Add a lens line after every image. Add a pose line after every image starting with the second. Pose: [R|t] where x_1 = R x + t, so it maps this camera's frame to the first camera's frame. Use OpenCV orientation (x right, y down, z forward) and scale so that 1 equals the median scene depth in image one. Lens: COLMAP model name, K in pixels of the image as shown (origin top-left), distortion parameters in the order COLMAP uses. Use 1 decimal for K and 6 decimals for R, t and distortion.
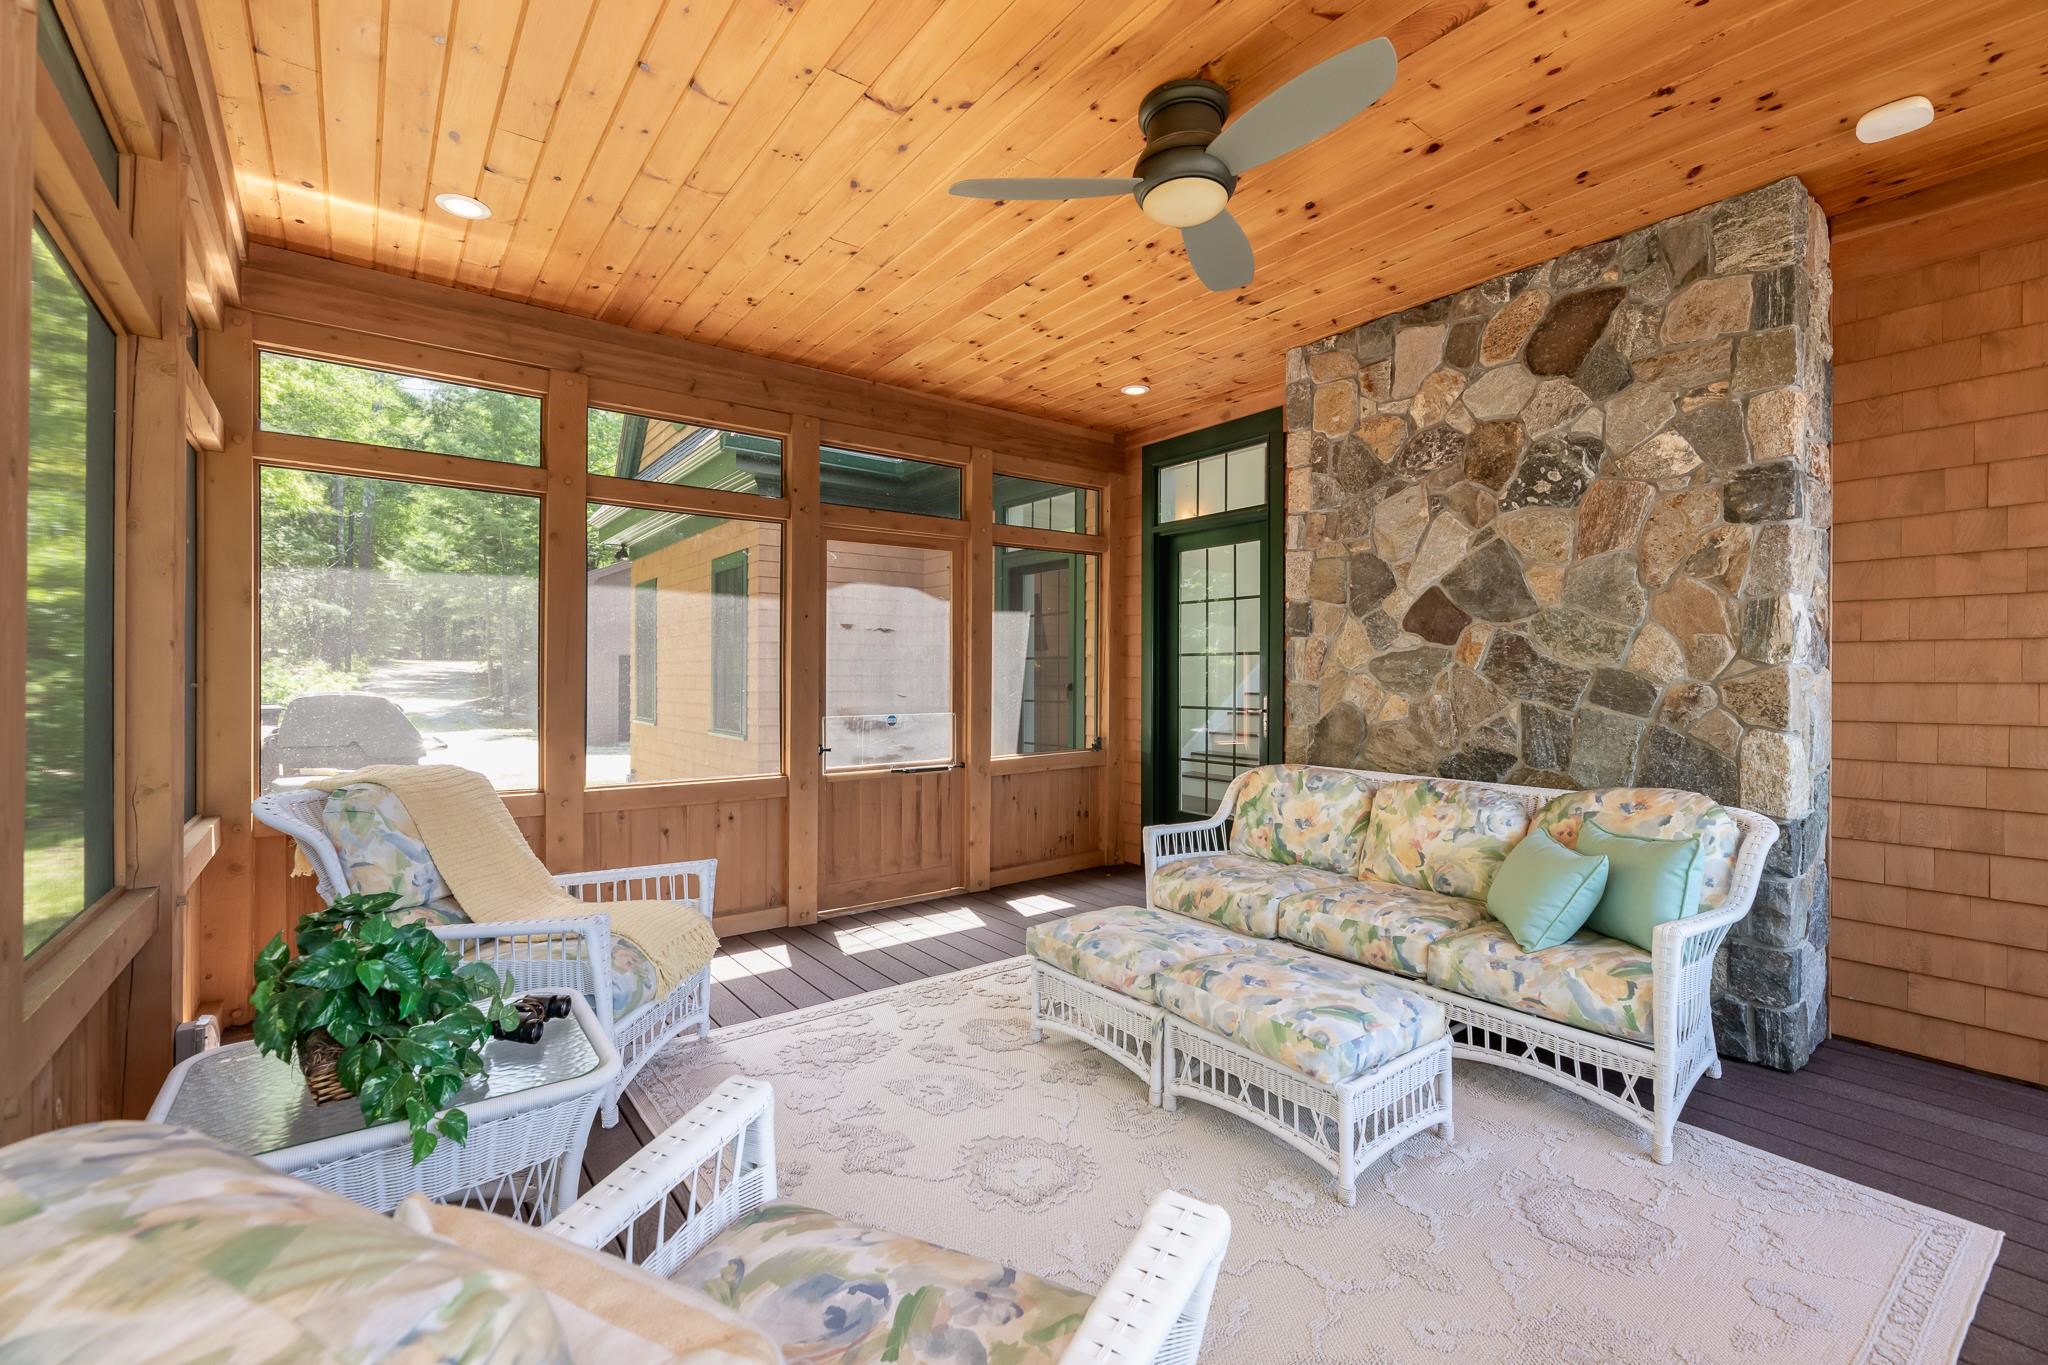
lens RADIAL K [[891.7, 0, 1029.3], [0, 891.7, 673.6], [0, 0, 1]] dist [0.000402, 0.000042]
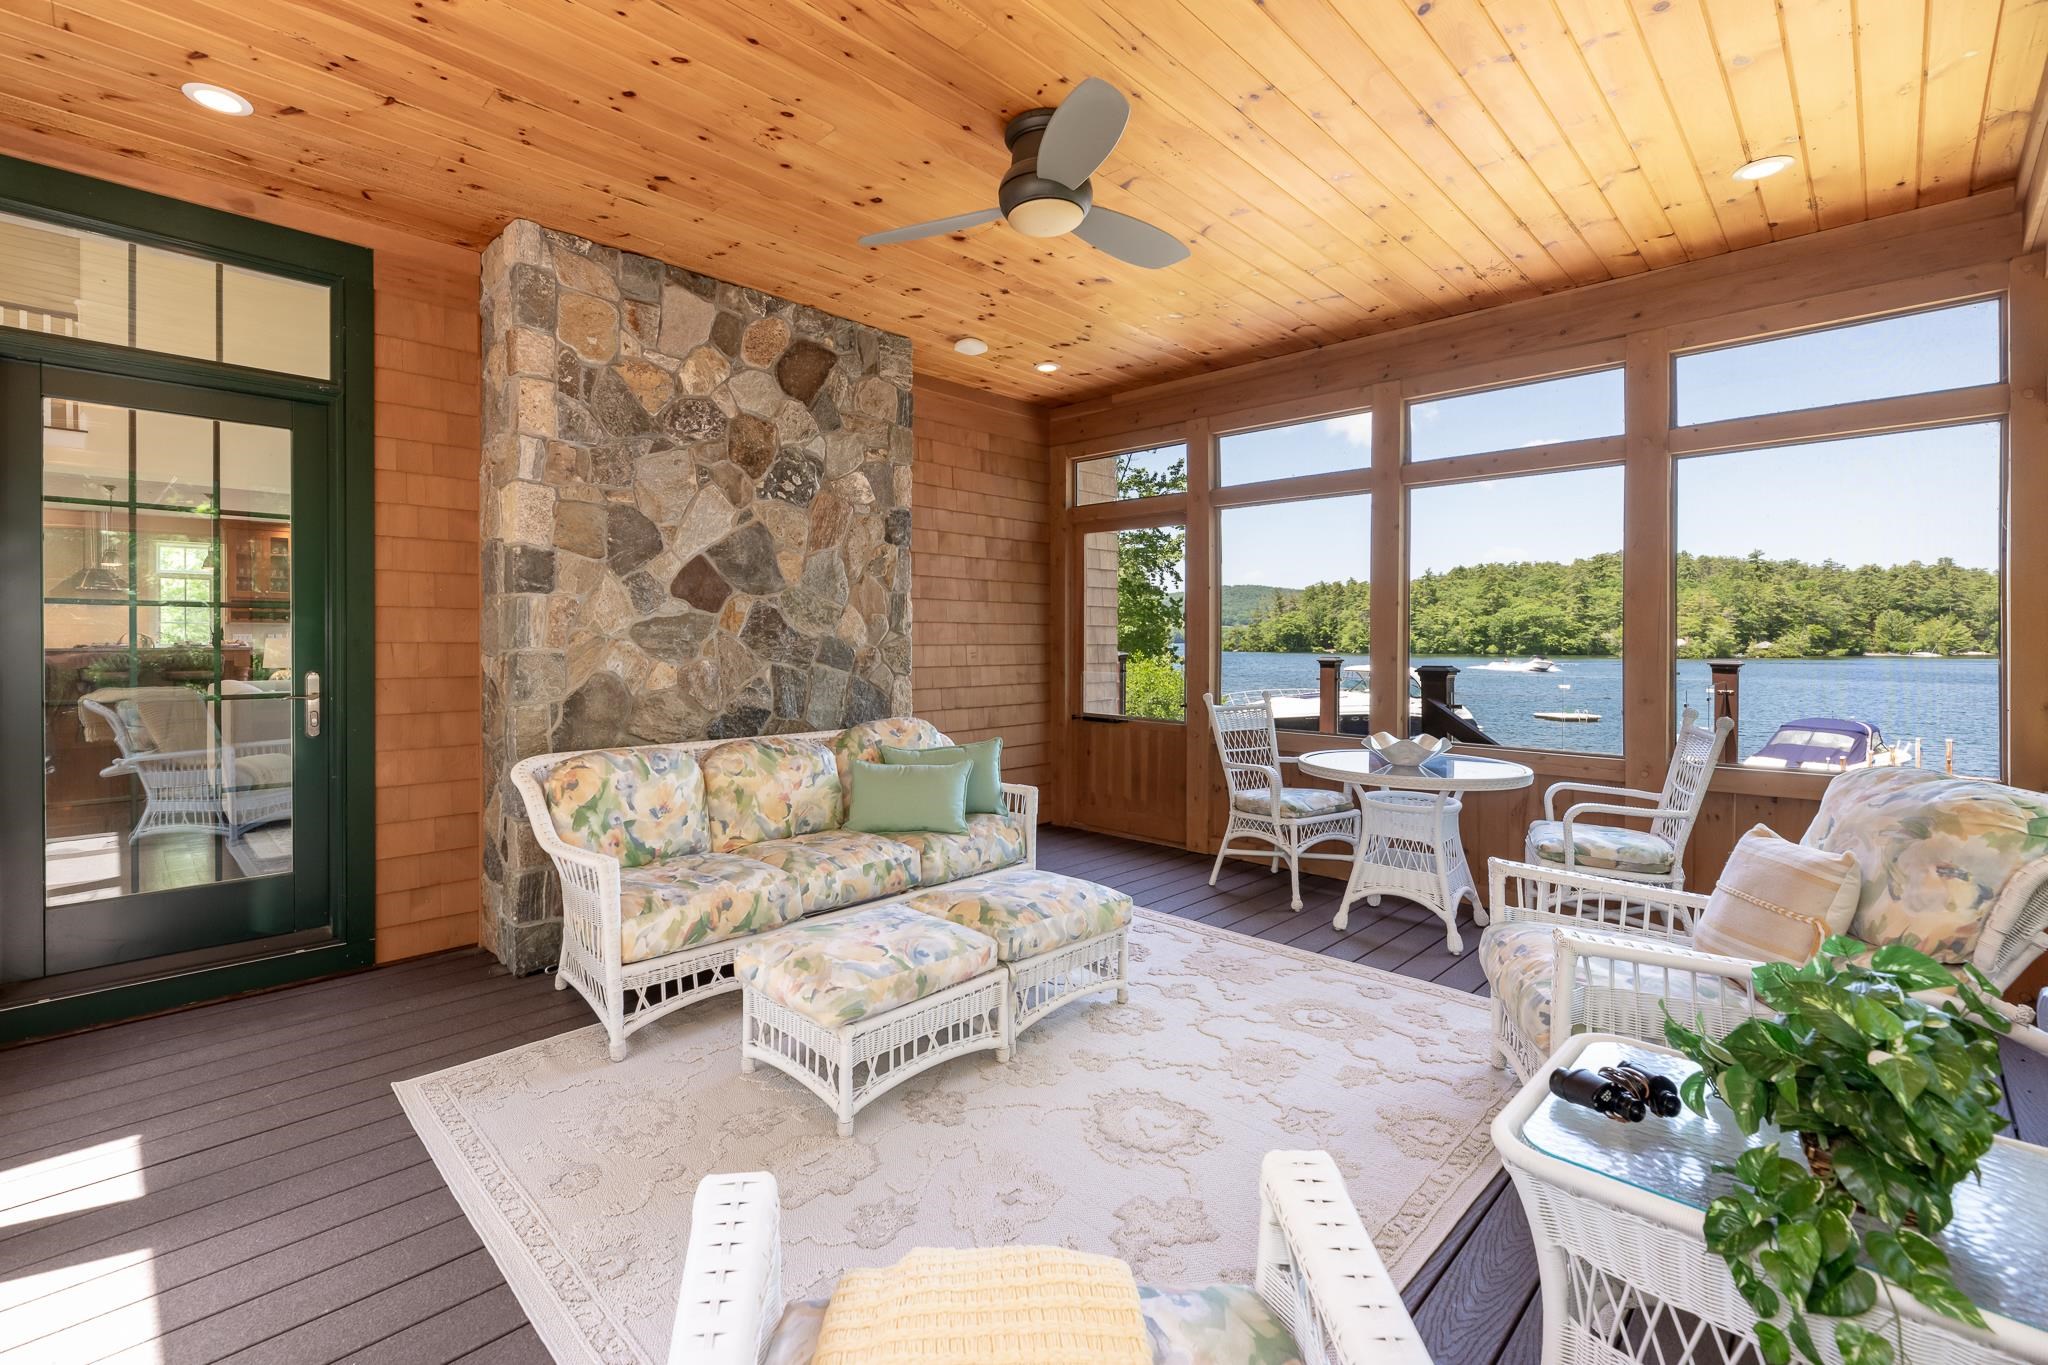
lens RADIAL K [[891.8, 0, 999.3], [0, 891.8, 644.4], [0, 0, 1]] dist [0.002603, 0.000540]
pose [[-0.135460, -0.005020, 0.990770, -0.612861], [-0.002585, 0.999986, 0.004713, -0.000493], [-0.990779, -0.001923, -0.135471, 0.806064]]
